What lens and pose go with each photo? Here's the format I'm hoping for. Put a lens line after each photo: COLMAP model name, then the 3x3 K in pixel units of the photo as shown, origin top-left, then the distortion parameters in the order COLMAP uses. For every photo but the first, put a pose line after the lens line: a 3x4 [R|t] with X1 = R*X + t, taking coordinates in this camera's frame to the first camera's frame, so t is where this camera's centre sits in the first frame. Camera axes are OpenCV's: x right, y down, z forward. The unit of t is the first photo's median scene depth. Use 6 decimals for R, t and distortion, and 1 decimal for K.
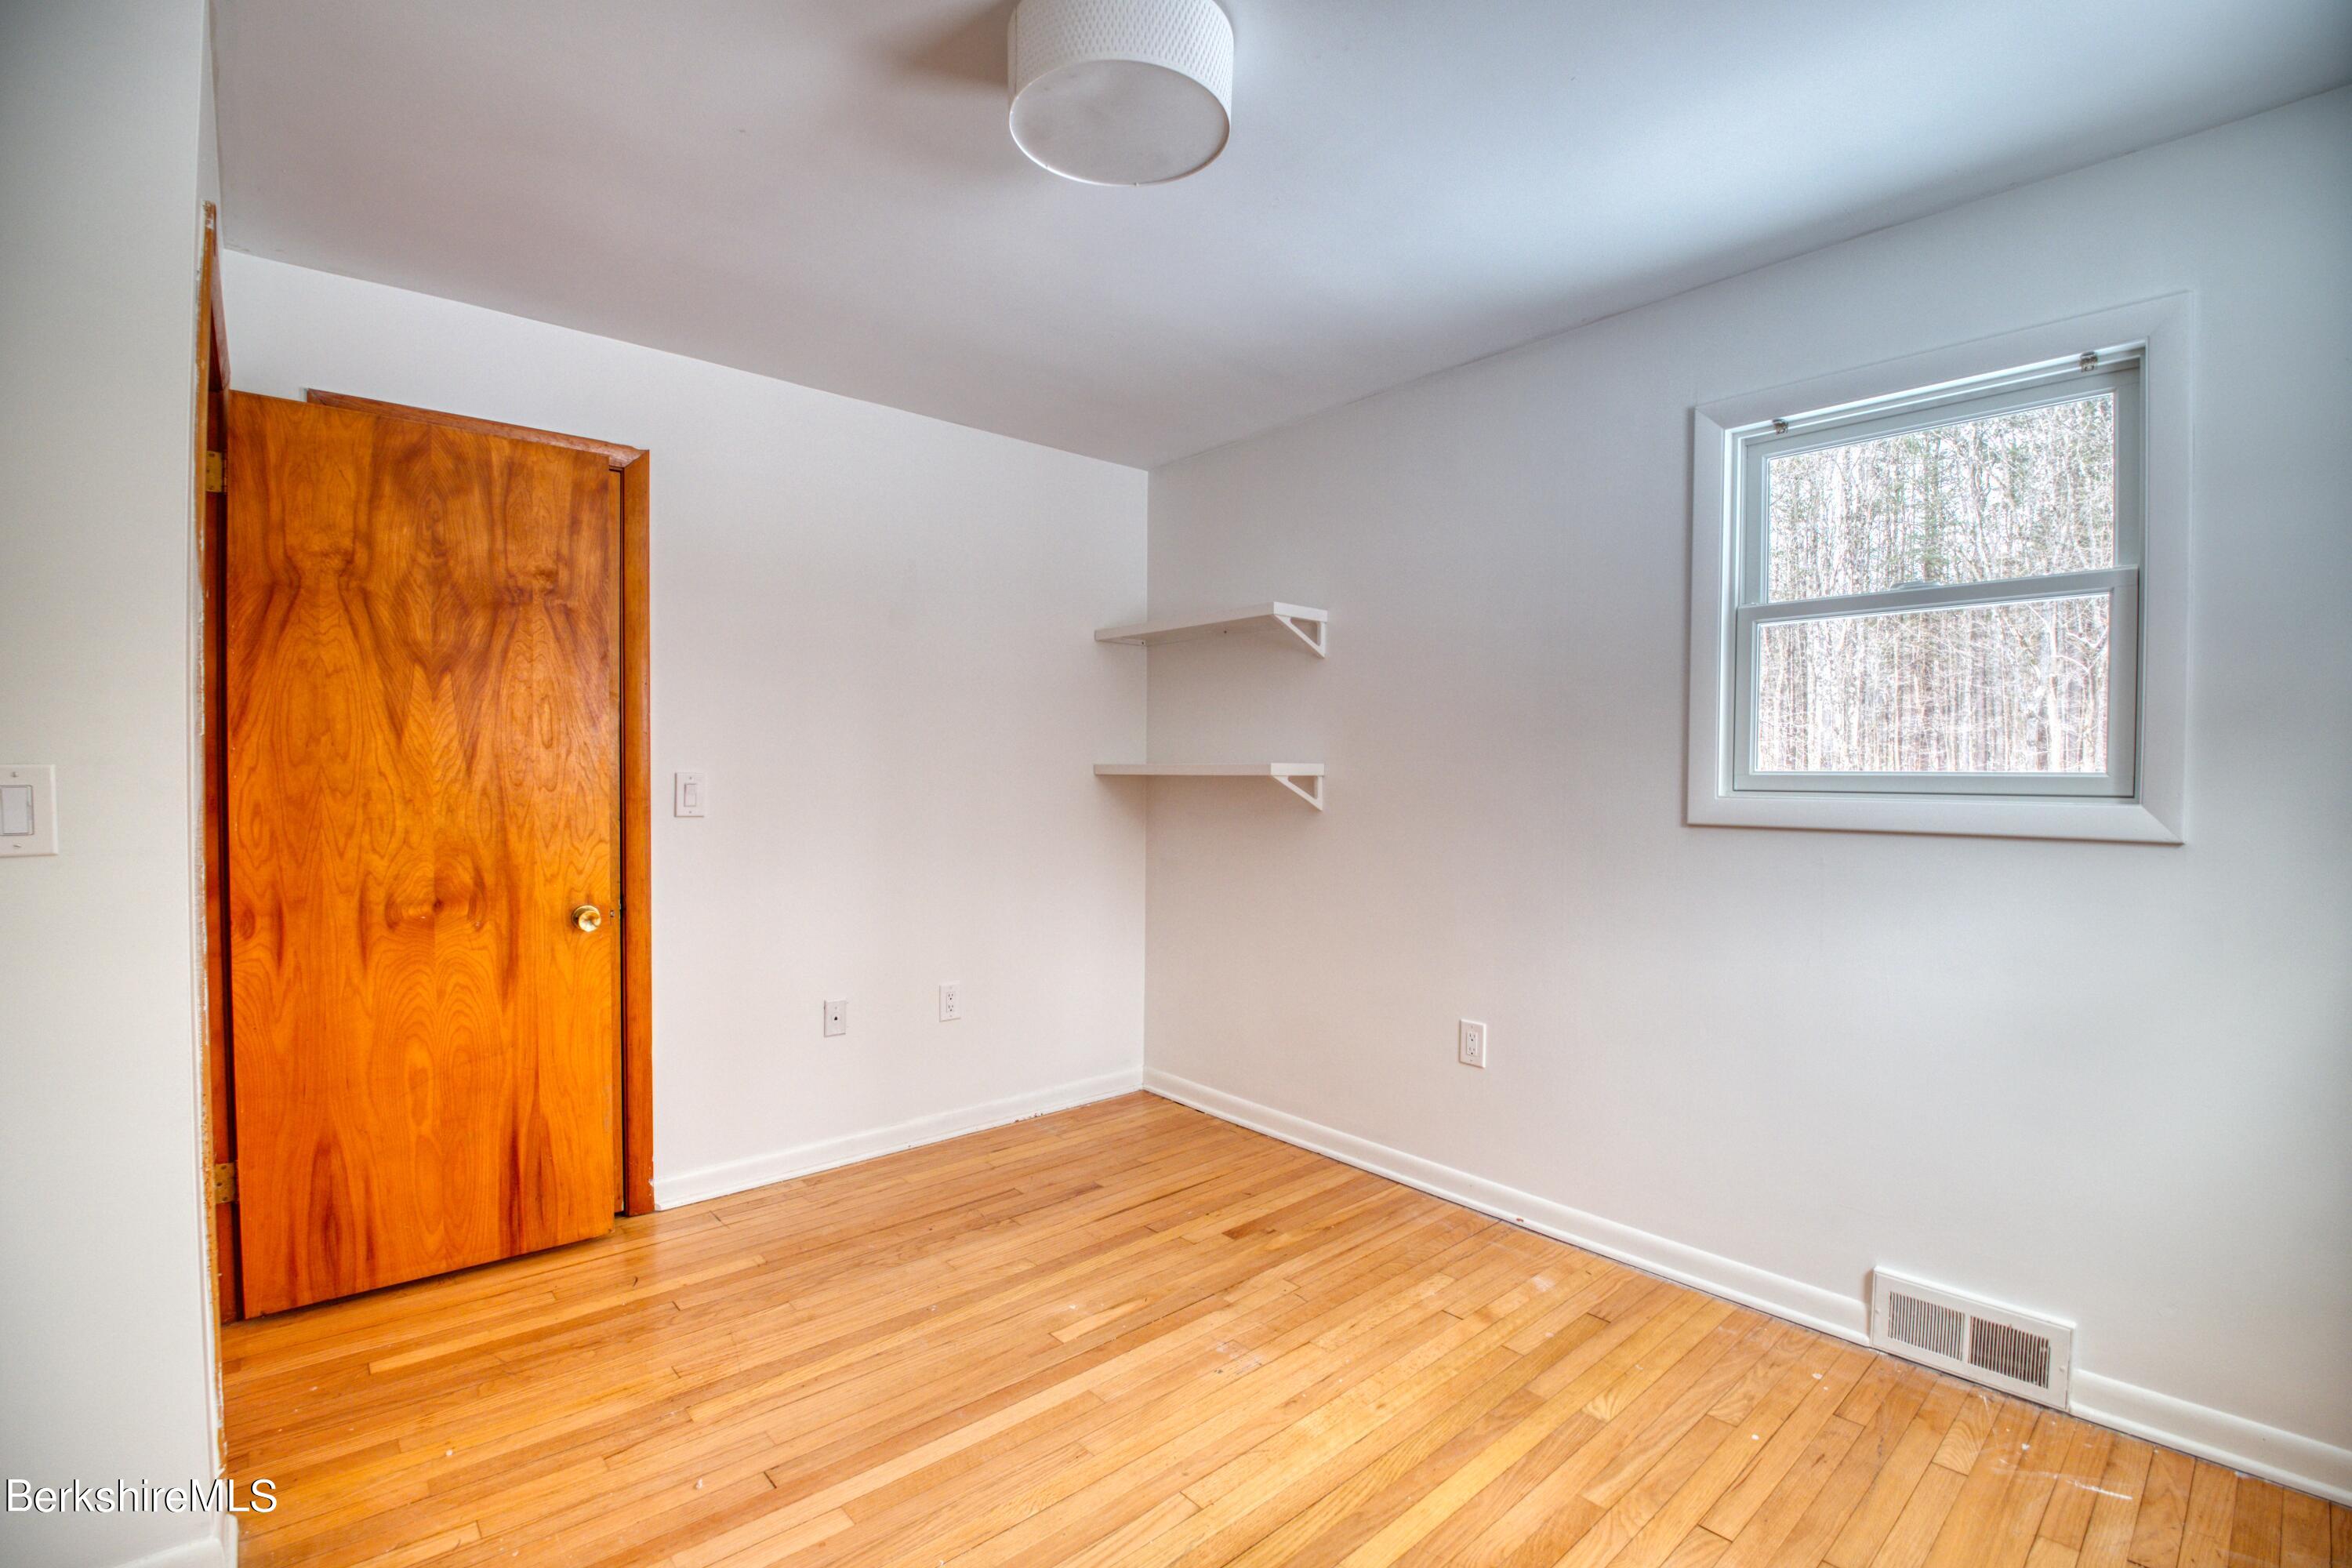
lens RADIAL K [[1040.1, 0, 1178.7], [0, 1040.1, 803.7], [0, 0, 1]] dist [-0.026581, -0.006753]
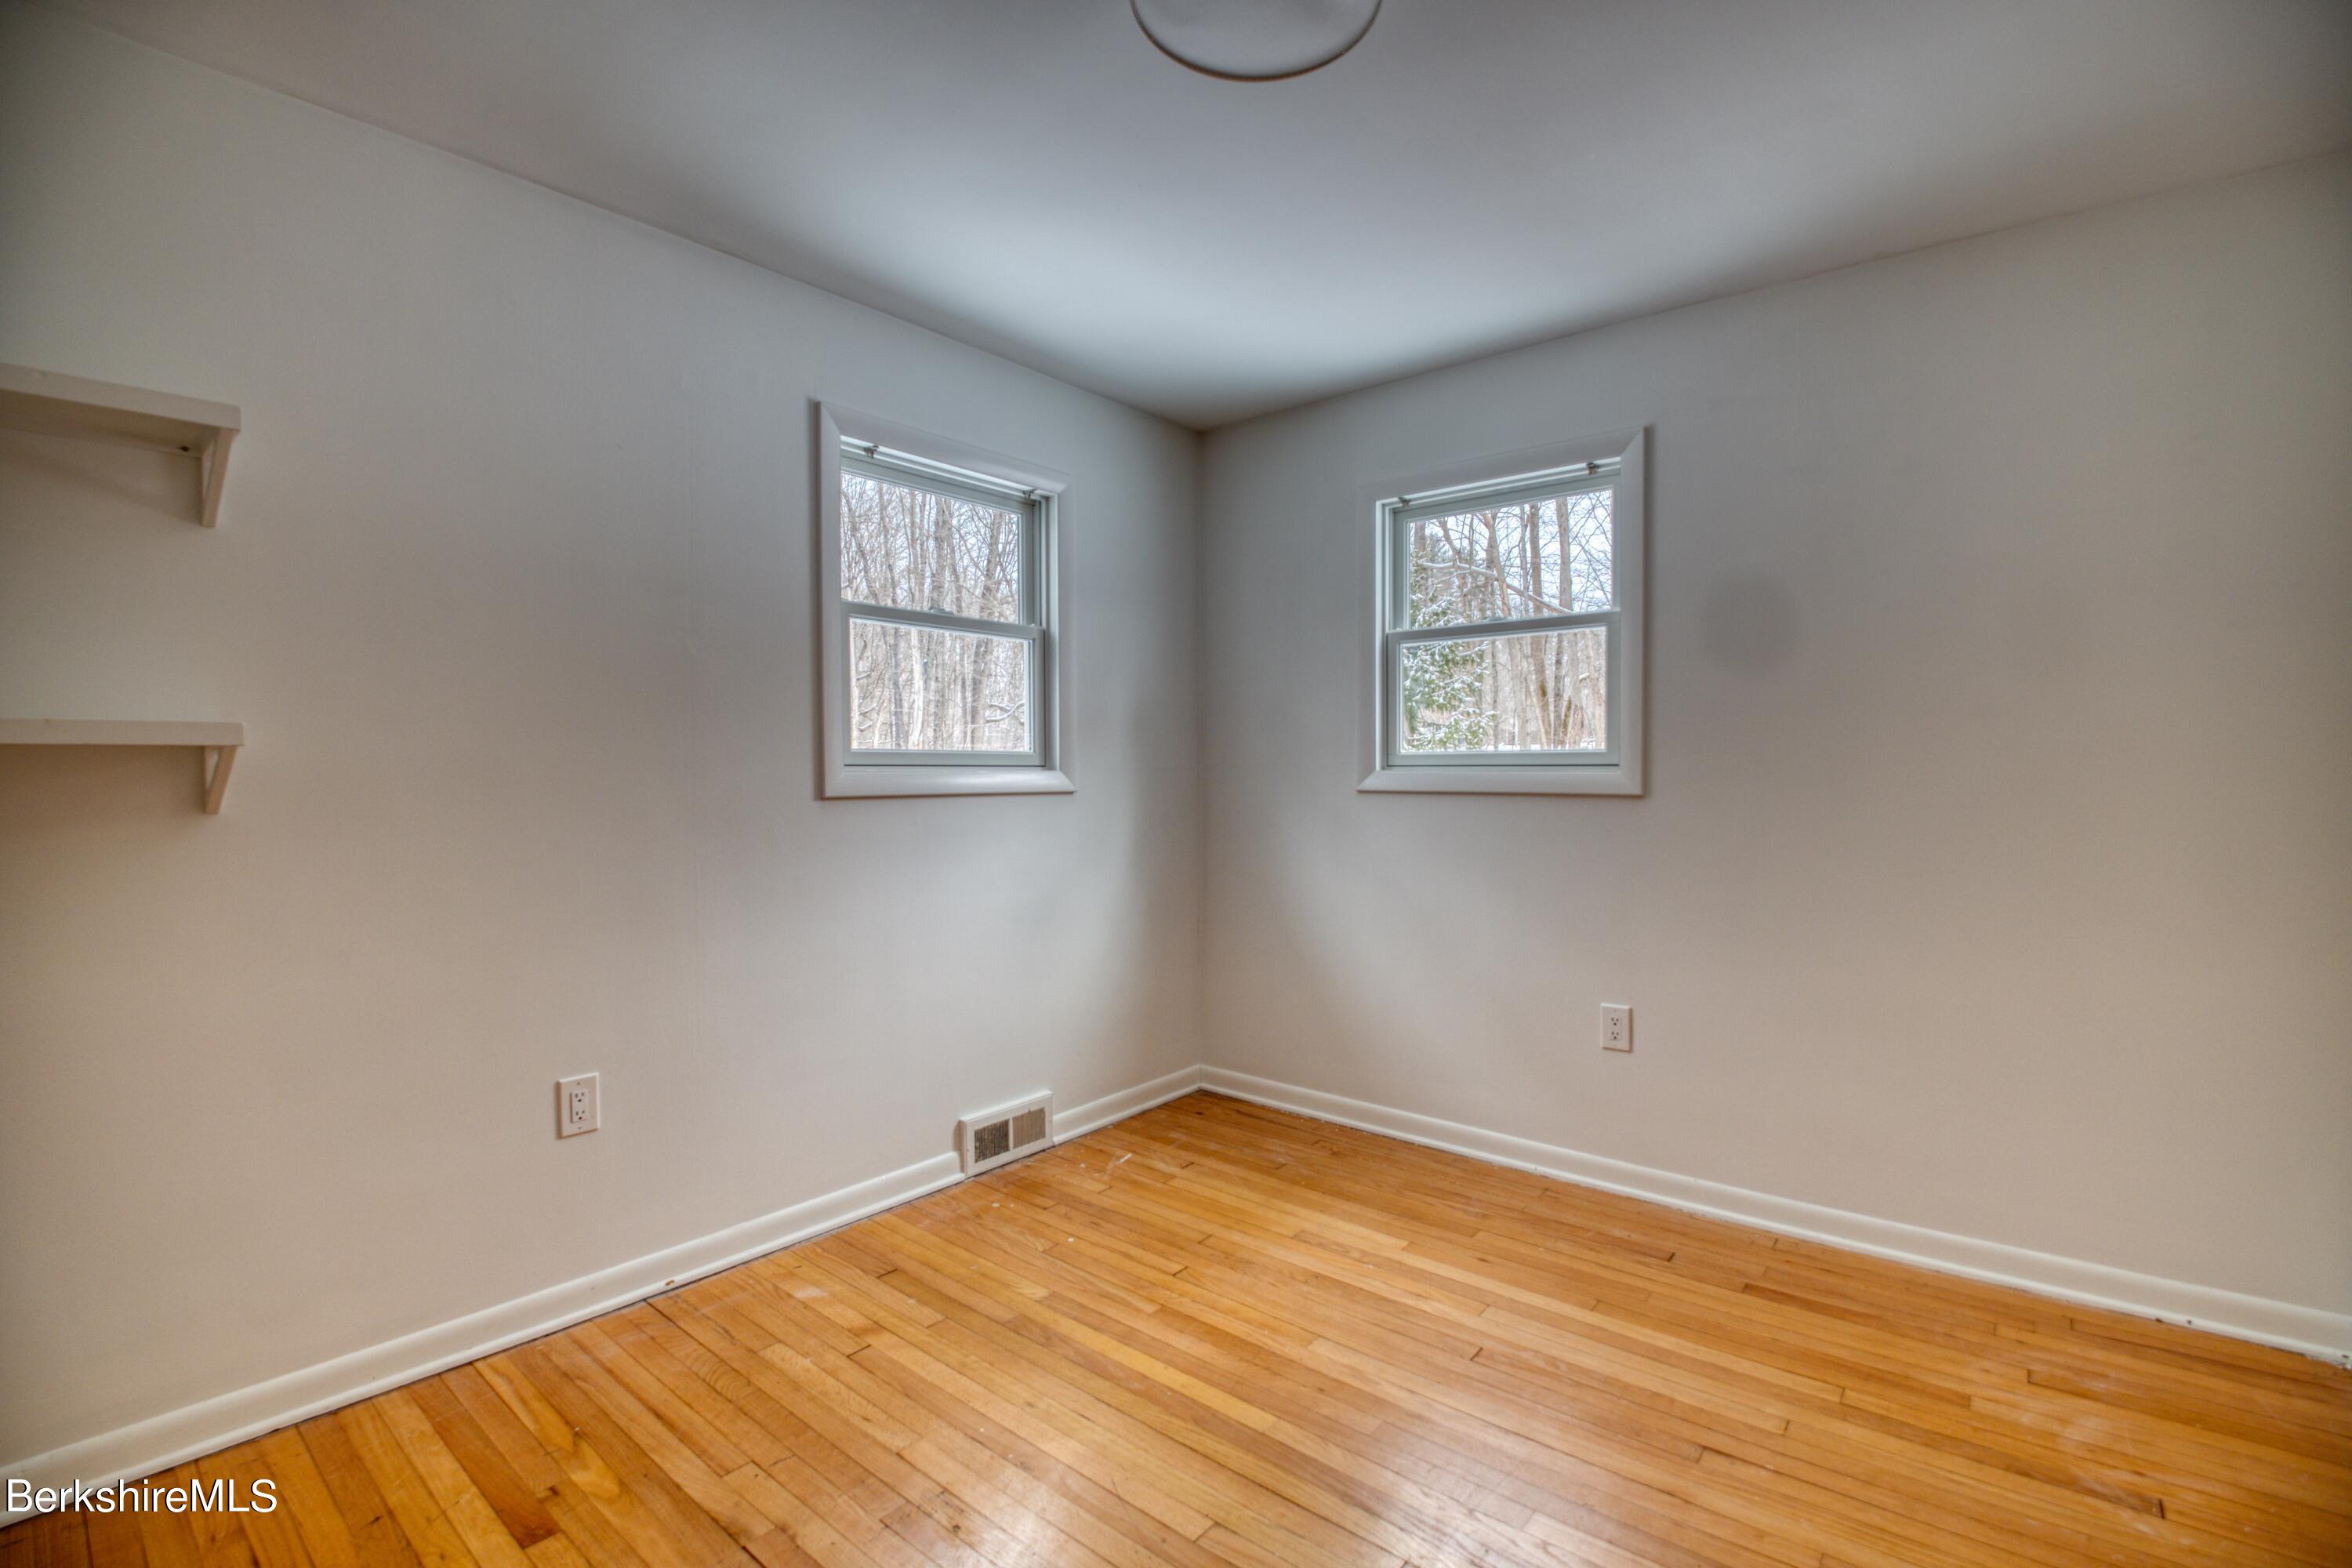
lens RADIAL K [[1040.1, 0, 1178.7], [0, 1040.1, 803.7], [0, 0, 1]] dist [-0.026581, -0.006753]
pose [[-0.150850, -0.037893, 0.987830, -0.673689], [0.025146, 0.998795, 0.042153, -0.010553], [-0.988237, 0.031199, -0.149715, 0.885700]]
